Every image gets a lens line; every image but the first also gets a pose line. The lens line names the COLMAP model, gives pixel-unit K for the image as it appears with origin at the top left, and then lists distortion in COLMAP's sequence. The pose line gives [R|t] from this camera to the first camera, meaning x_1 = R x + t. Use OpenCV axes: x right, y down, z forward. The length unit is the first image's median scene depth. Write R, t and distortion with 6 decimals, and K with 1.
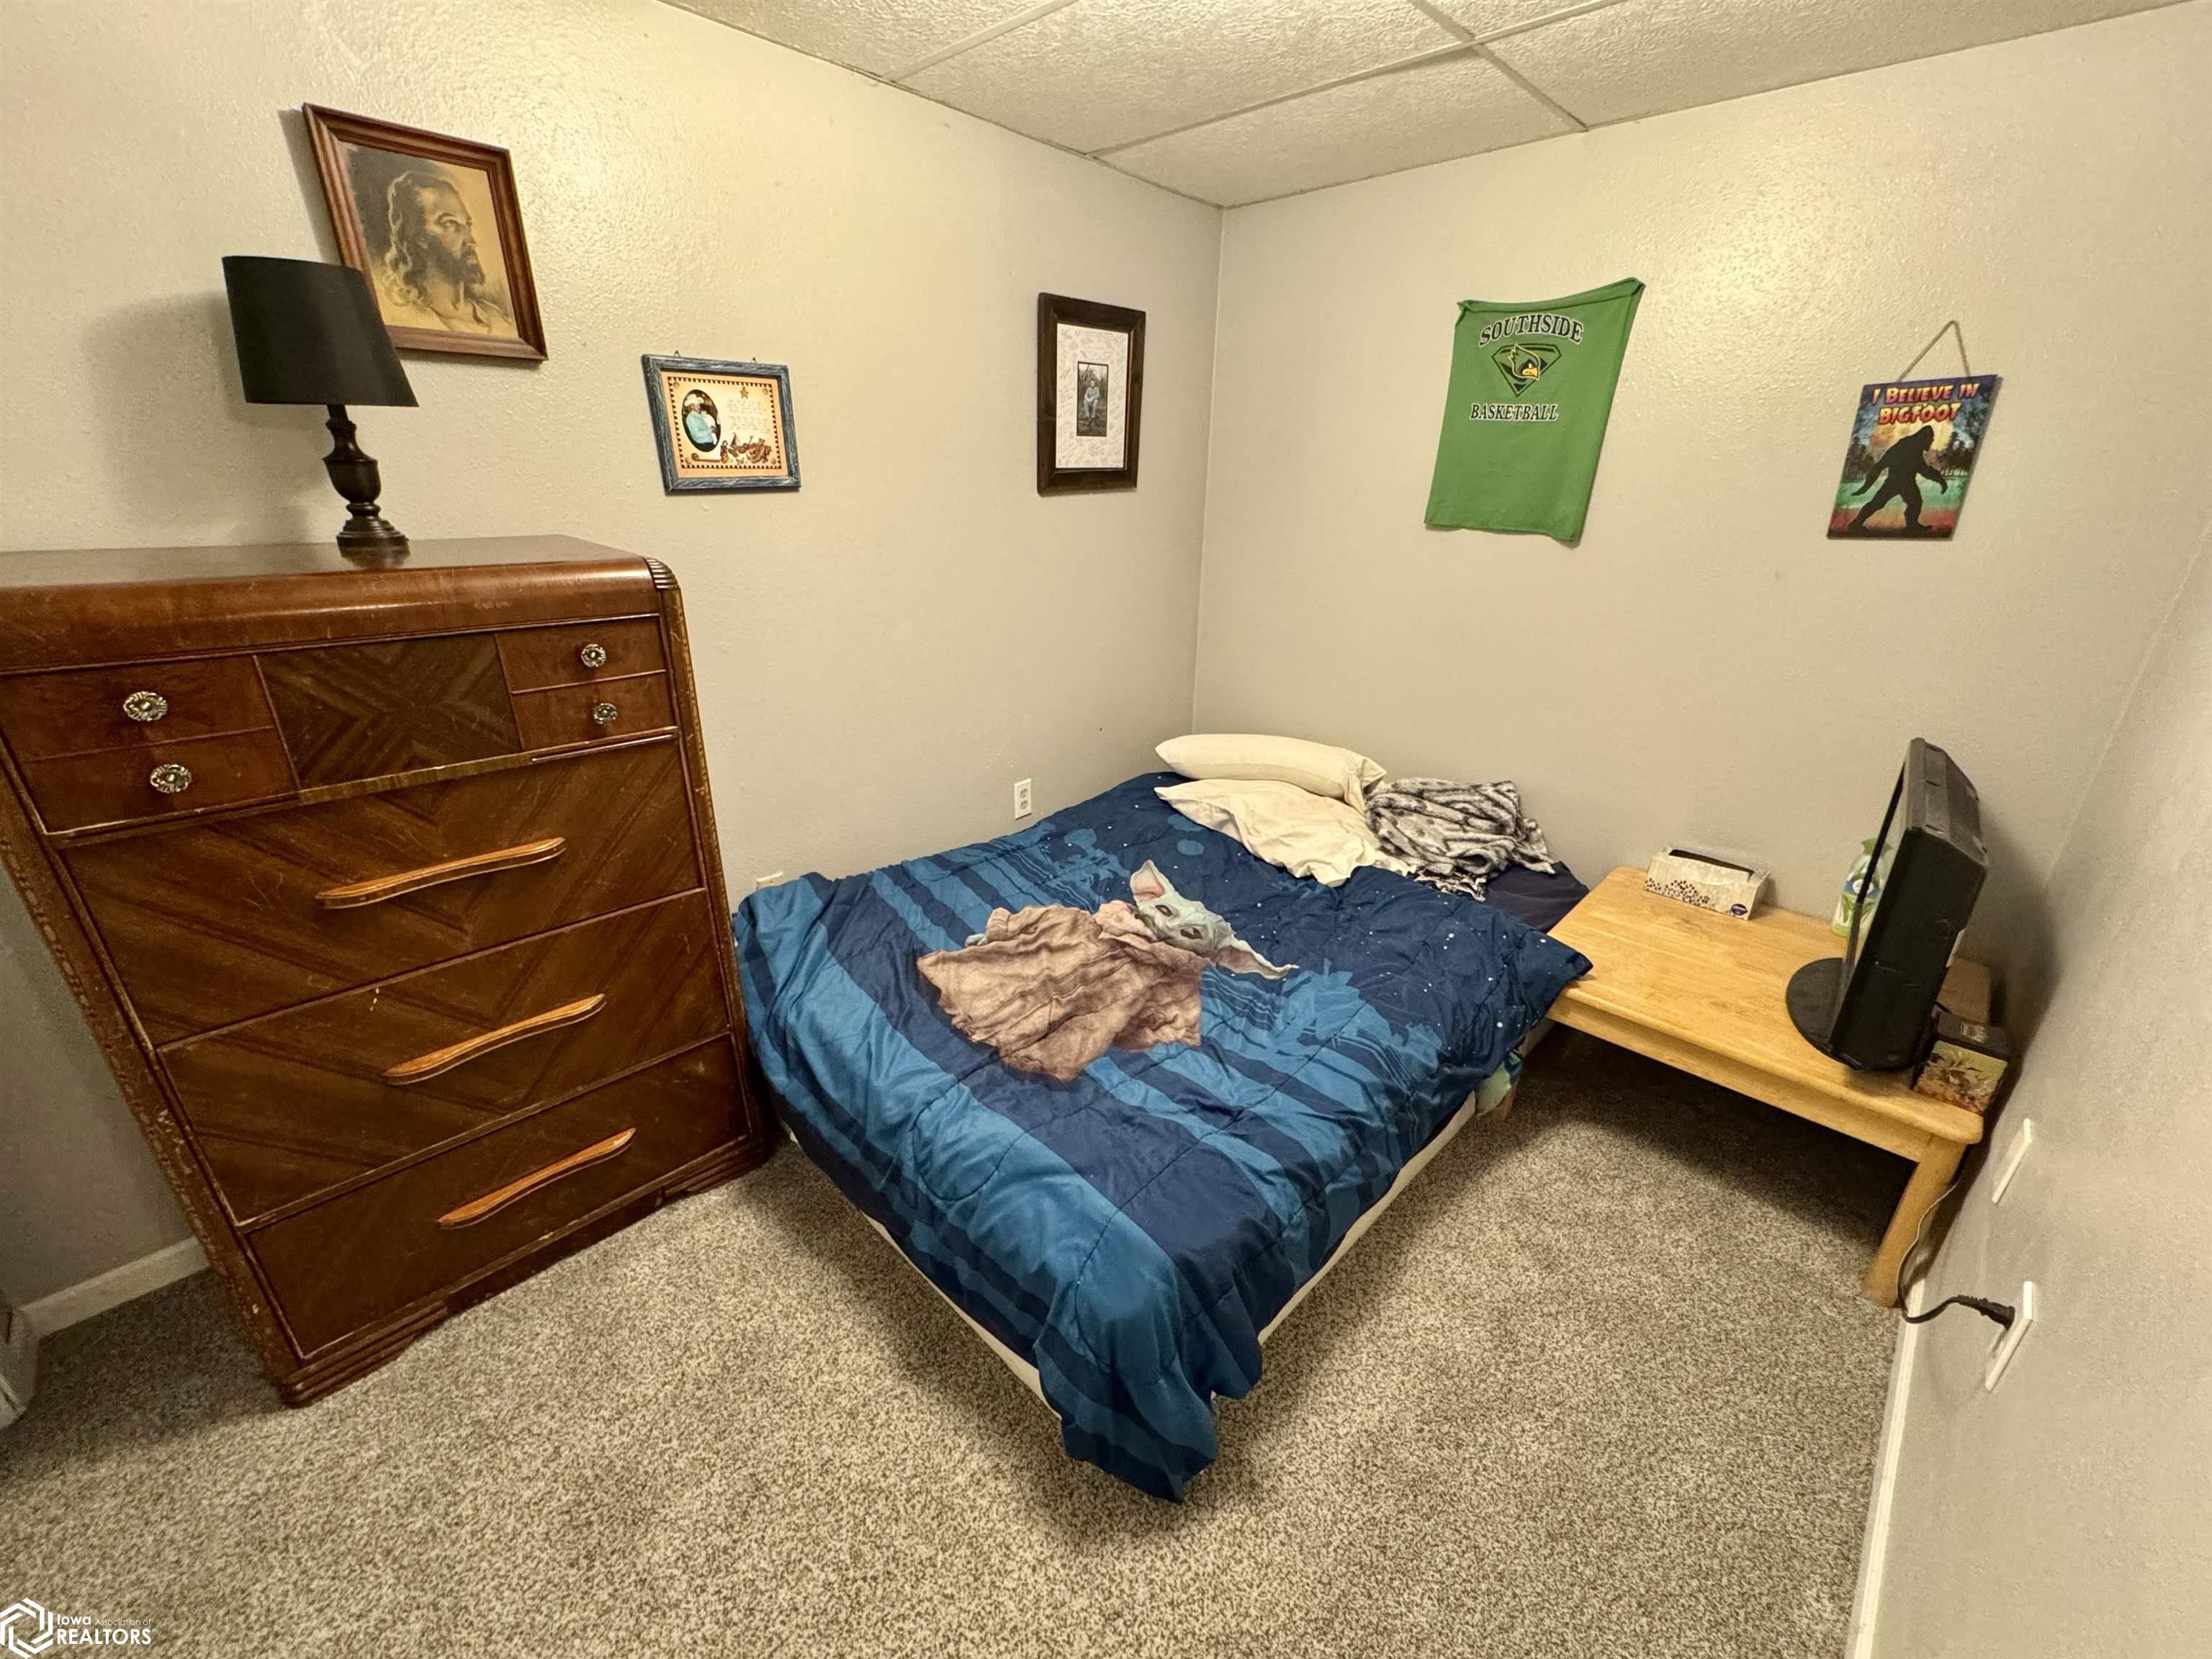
lens RADIAL K [[880.0, 0, 1107.3], [0, 880.0, 828.7], [0, 0, 1]] dist [0.003450, 0.000229]
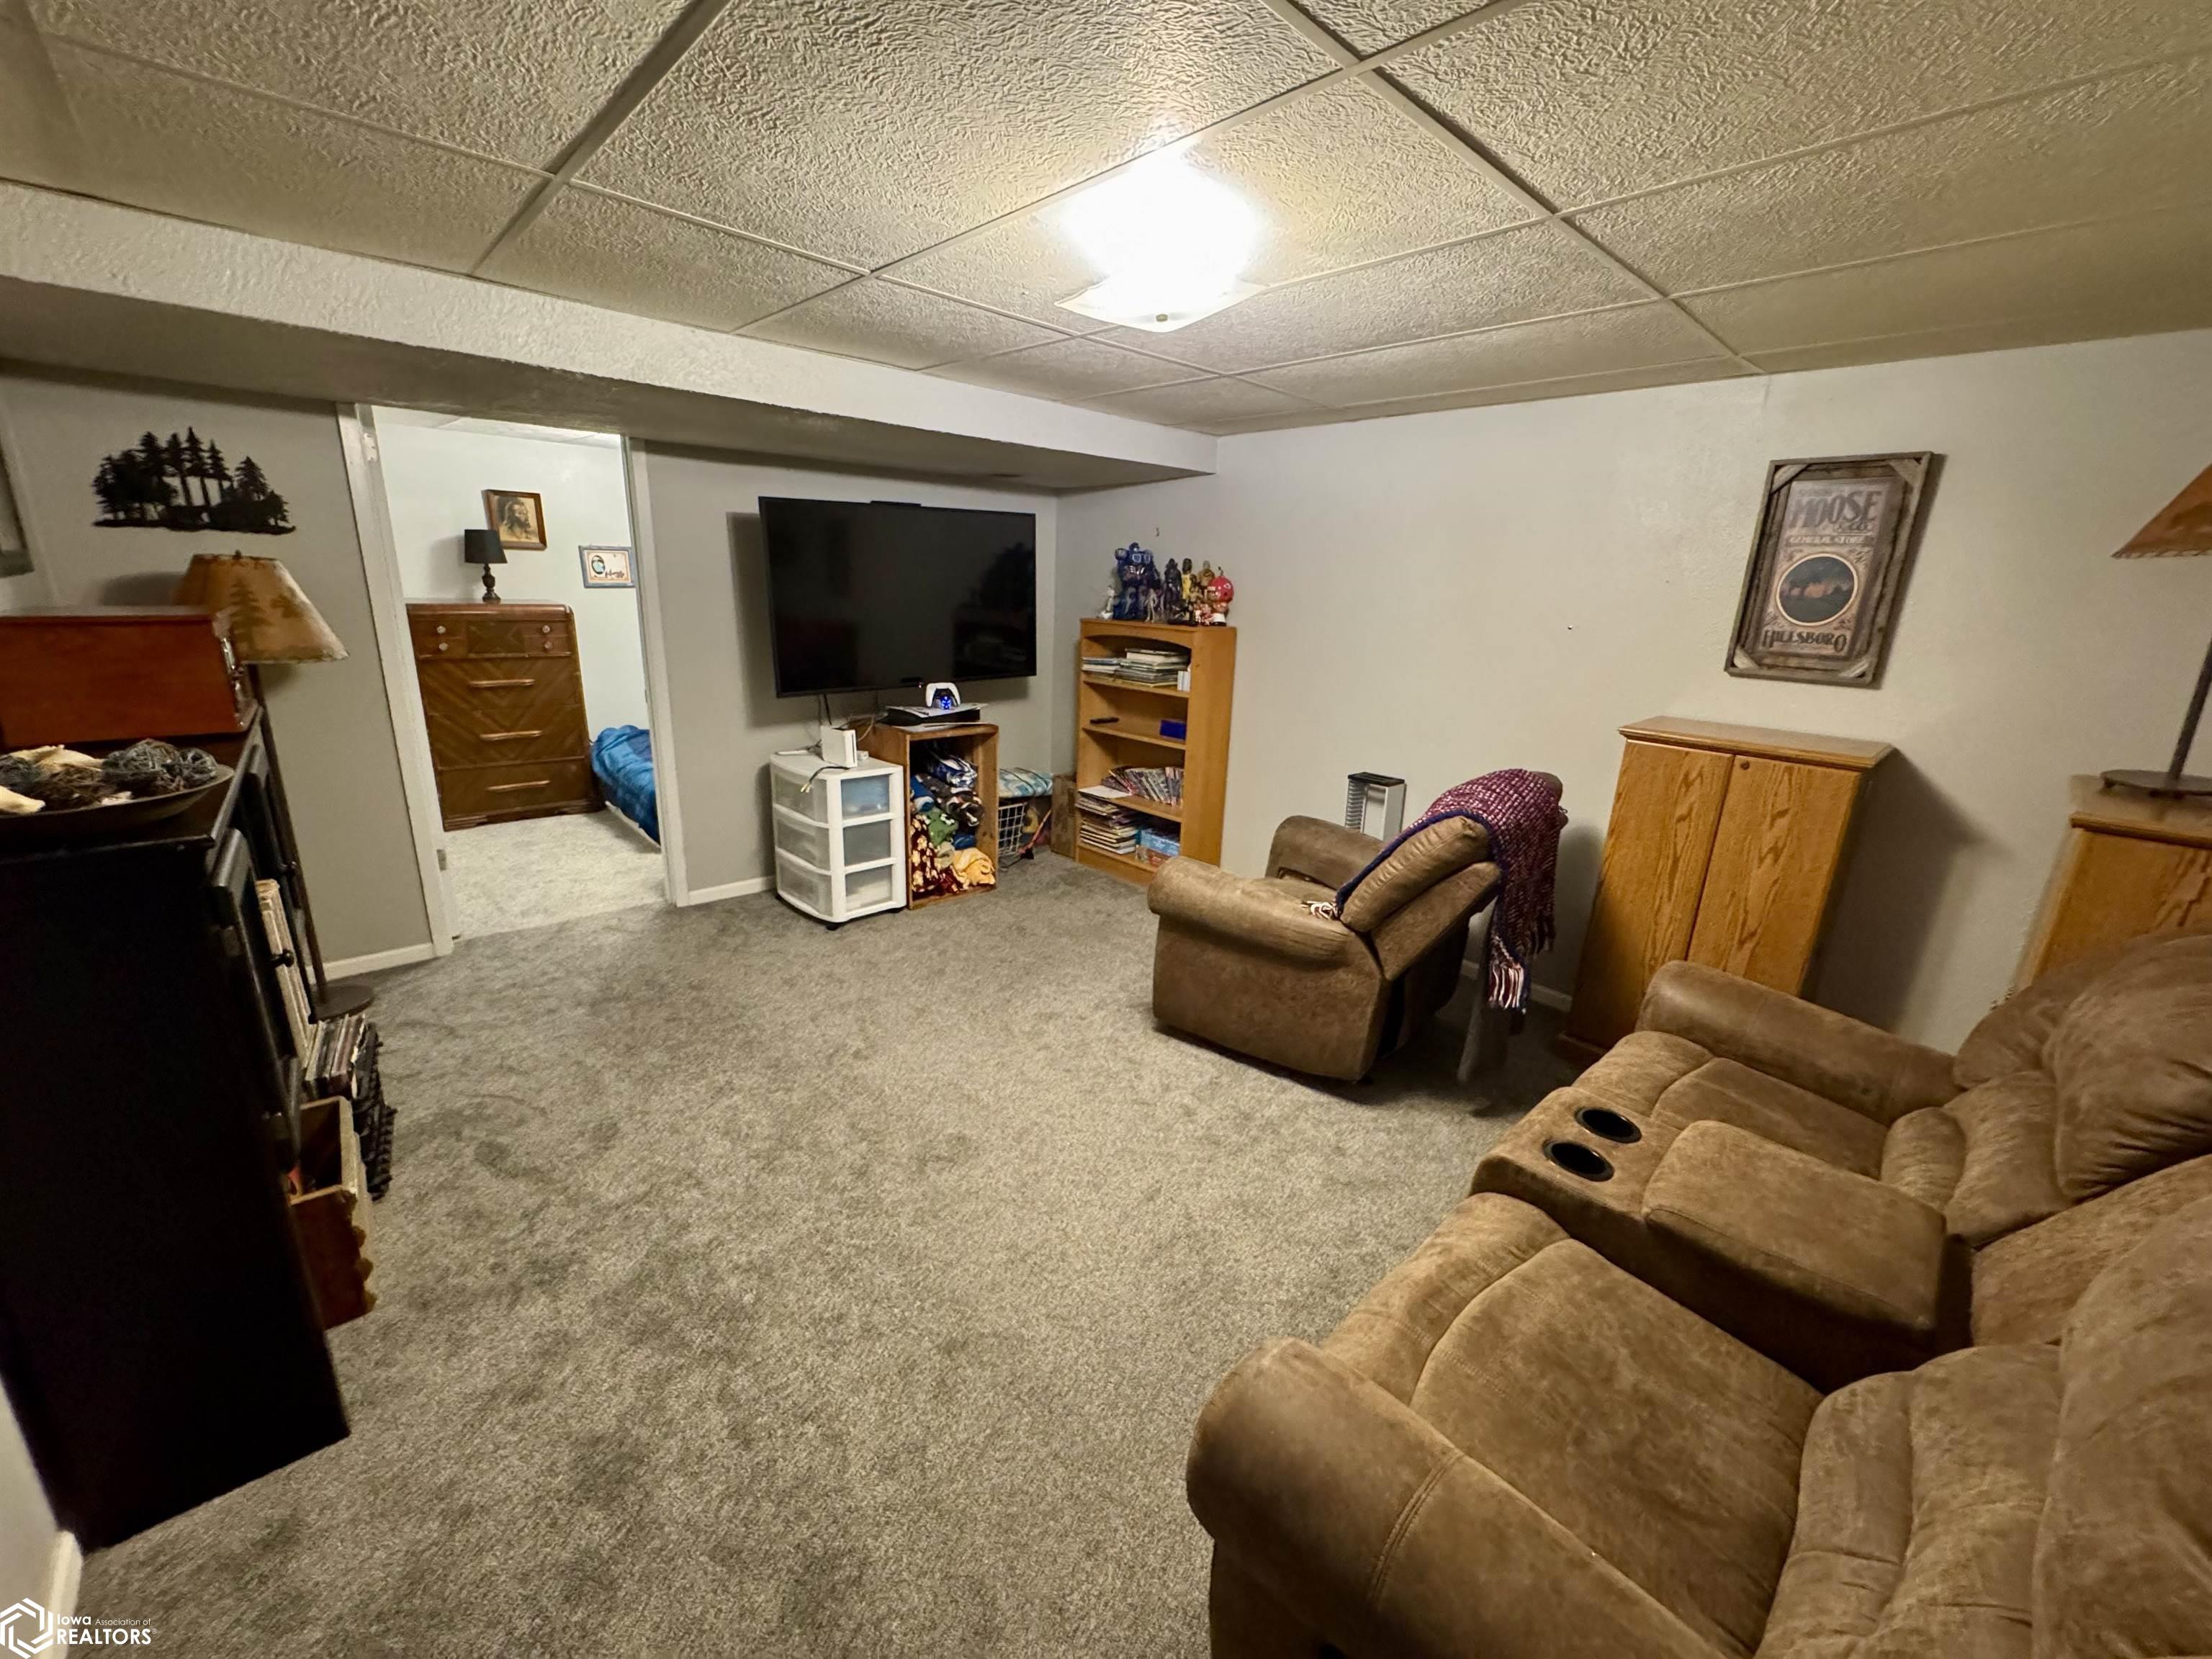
lens RADIAL K [[880.0, 0, 1103.8], [0, 880.0, 827.2], [0, 0, 1]] dist [0.003450, 0.000229]
pose [[0.998614, 0.027702, -0.044742, 1.846990], [-0.032565, 0.993185, -0.111910, 0.919748], [0.041337, 0.113212, 0.992711, -2.357800]]
